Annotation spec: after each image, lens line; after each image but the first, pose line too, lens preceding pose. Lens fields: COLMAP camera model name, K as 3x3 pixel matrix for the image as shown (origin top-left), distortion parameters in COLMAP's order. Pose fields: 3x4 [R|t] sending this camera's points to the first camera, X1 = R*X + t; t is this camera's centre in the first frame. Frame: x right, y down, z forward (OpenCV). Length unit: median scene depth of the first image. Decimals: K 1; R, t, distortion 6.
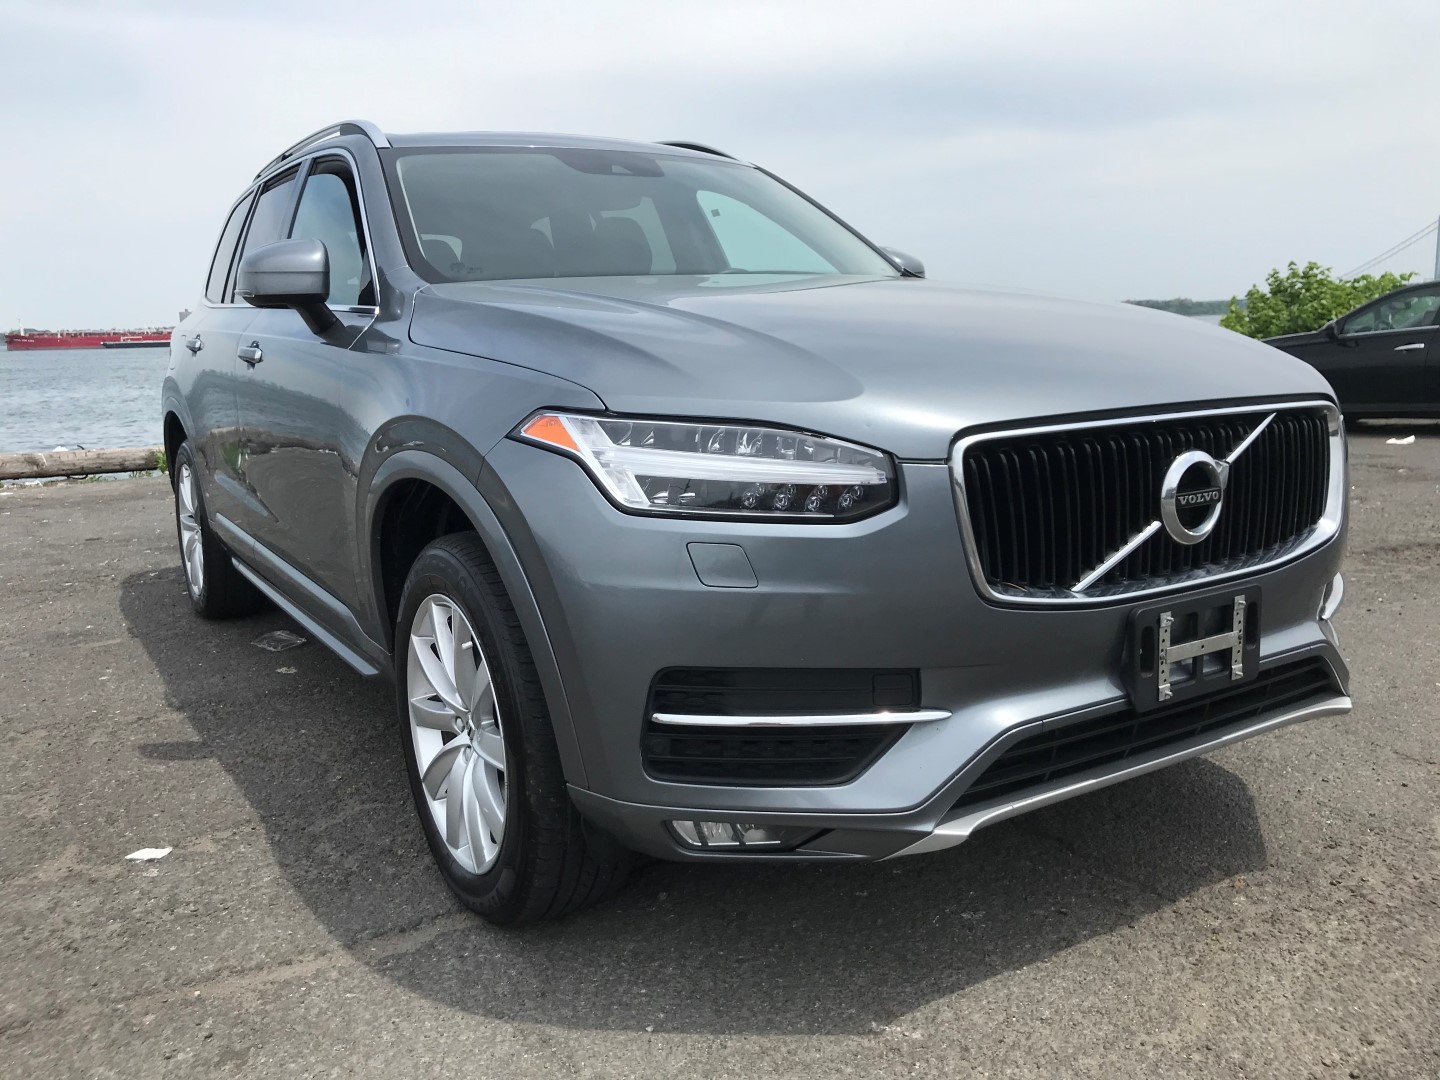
lens RADIAL K [[1184.8, 0, 720.0], [0, 1184.8, 540.0], [0, 0, 1]] dist [0.020171, 0.001671]
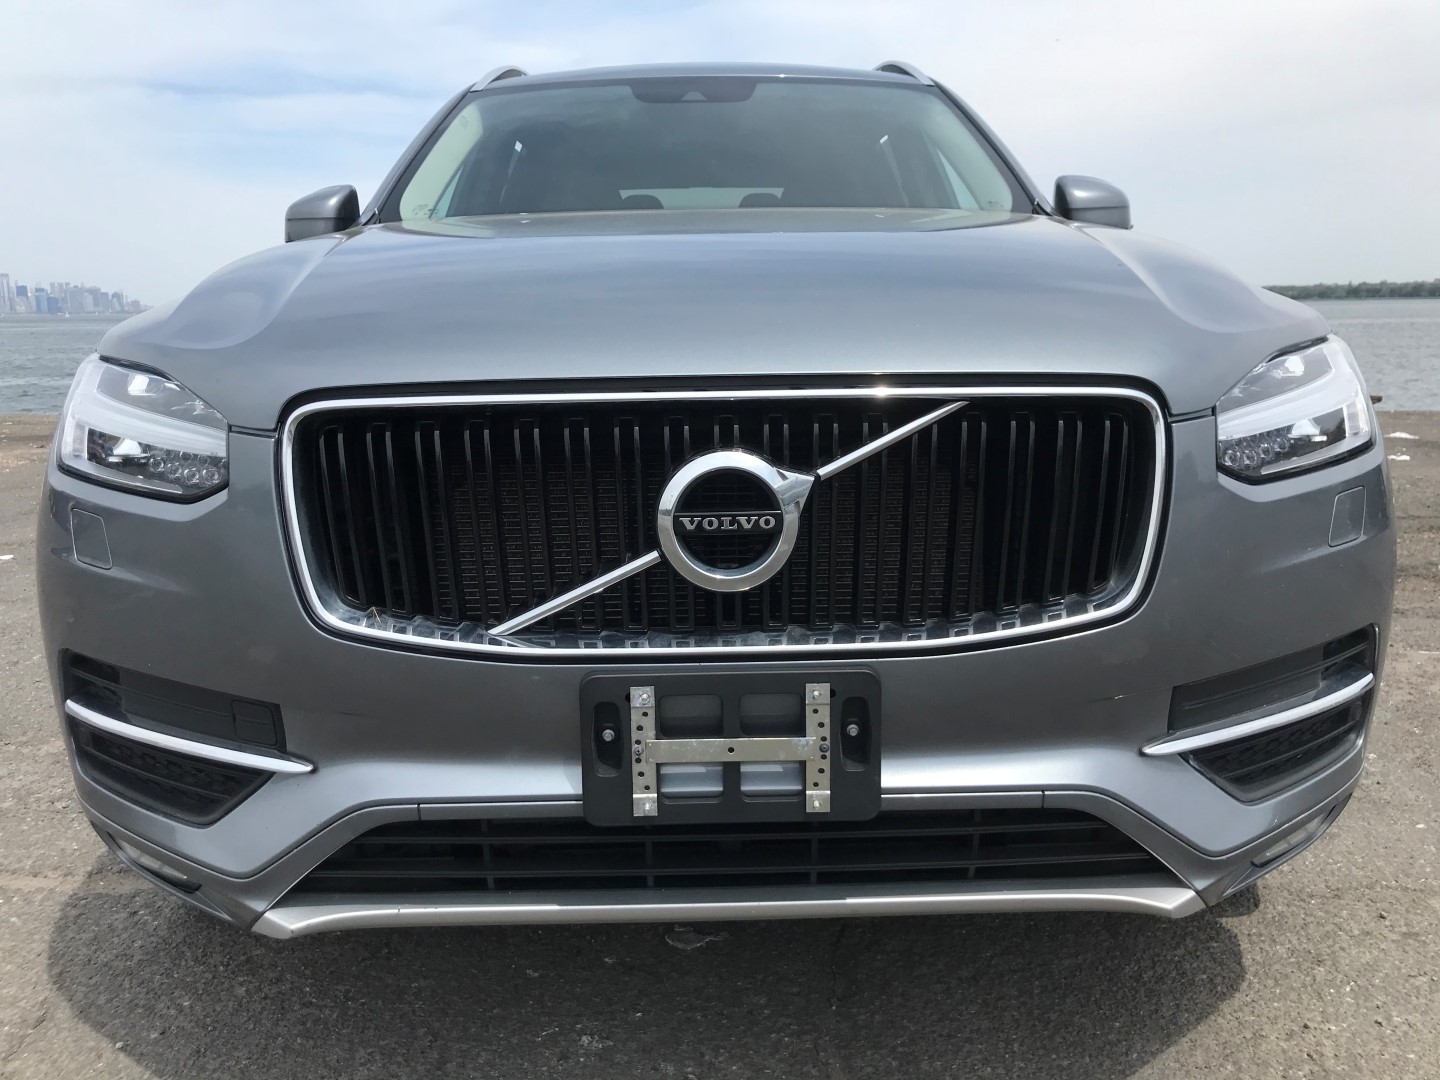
lens RADIAL K [[1190.8, 0, 727.4], [0, 1190.8, 533.0], [0, 0, 1]] dist [0.041323, -0.046816]
pose [[0.862935, 0.116606, -0.491677, 0.705533], [-0.109052, 0.993057, 0.044117, -0.057219], [0.493407, 0.015548, 0.869659, 0.423058]]
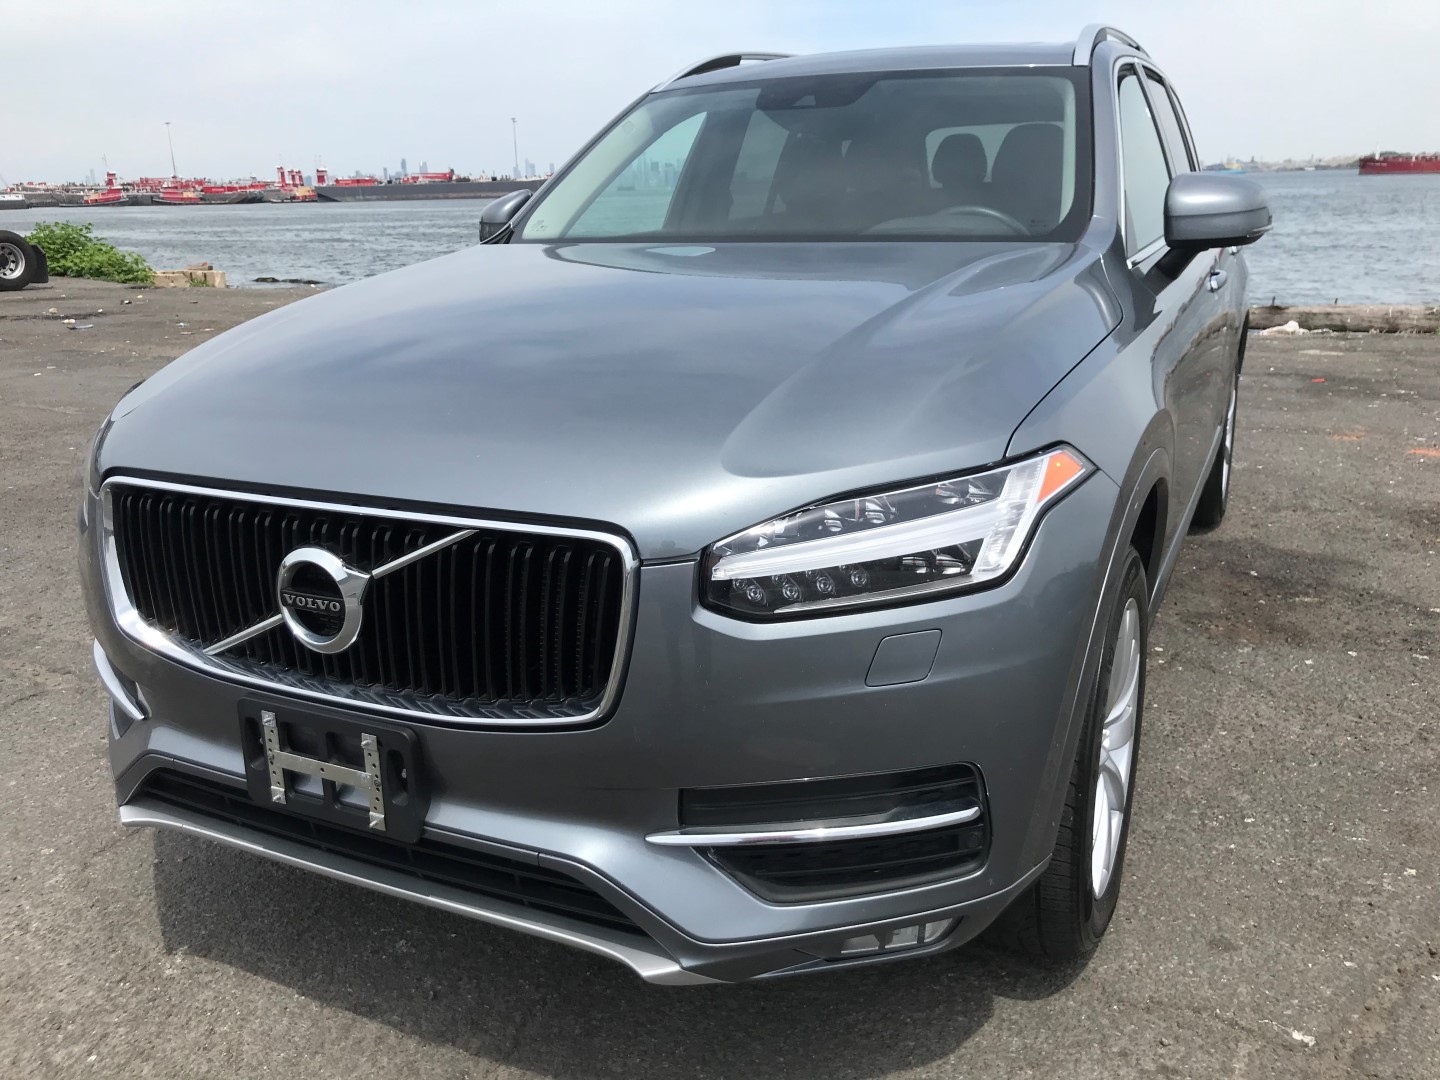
lens RADIAL K [[1190.8, 0, 727.4], [0, 1190.8, 533.0], [0, 0, 1]] dist [0.041323, -0.046816]
pose [[0.536383, 0.258965, -0.803263, 1.203763], [-0.150450, 0.965856, 0.210920, -0.300183], [0.830457, 0.007717, 0.557030, 0.751544]]
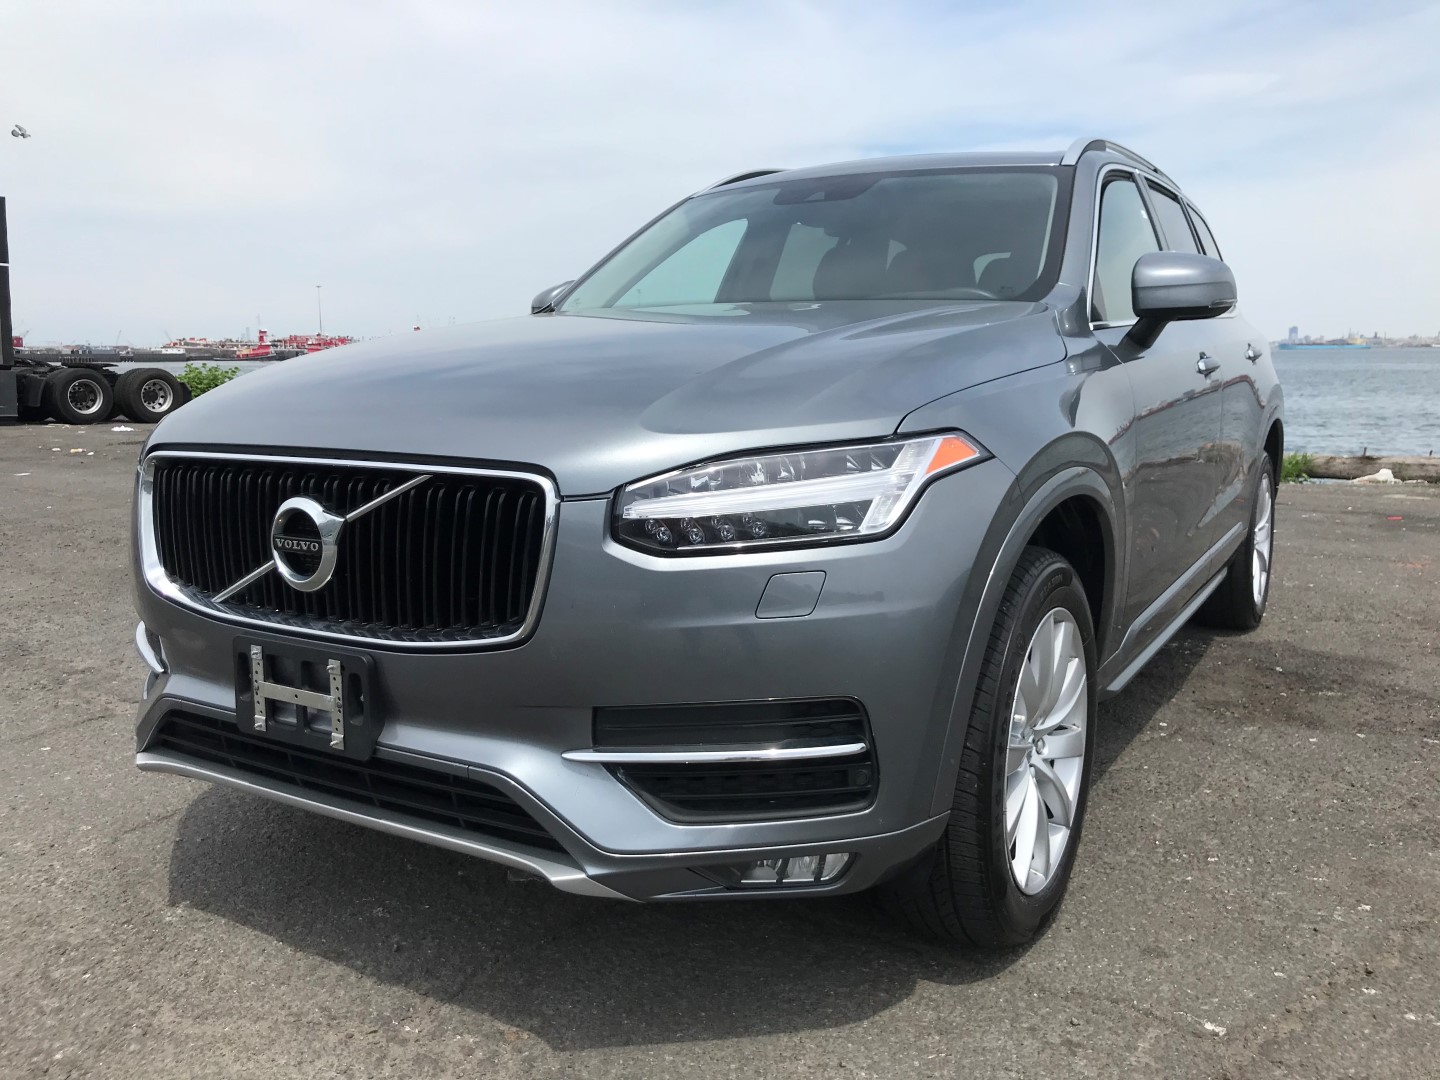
lens RADIAL K [[1190.8, 0, 727.4], [0, 1190.8, 533.0], [0, 0, 1]] dist [0.041323, -0.046816]
pose [[0.454777, 0.165505, -0.875092, 1.396778], [-0.171010, 0.980525, 0.096574, -0.196963], [0.874033, 0.105730, 0.474223, 0.819753]]
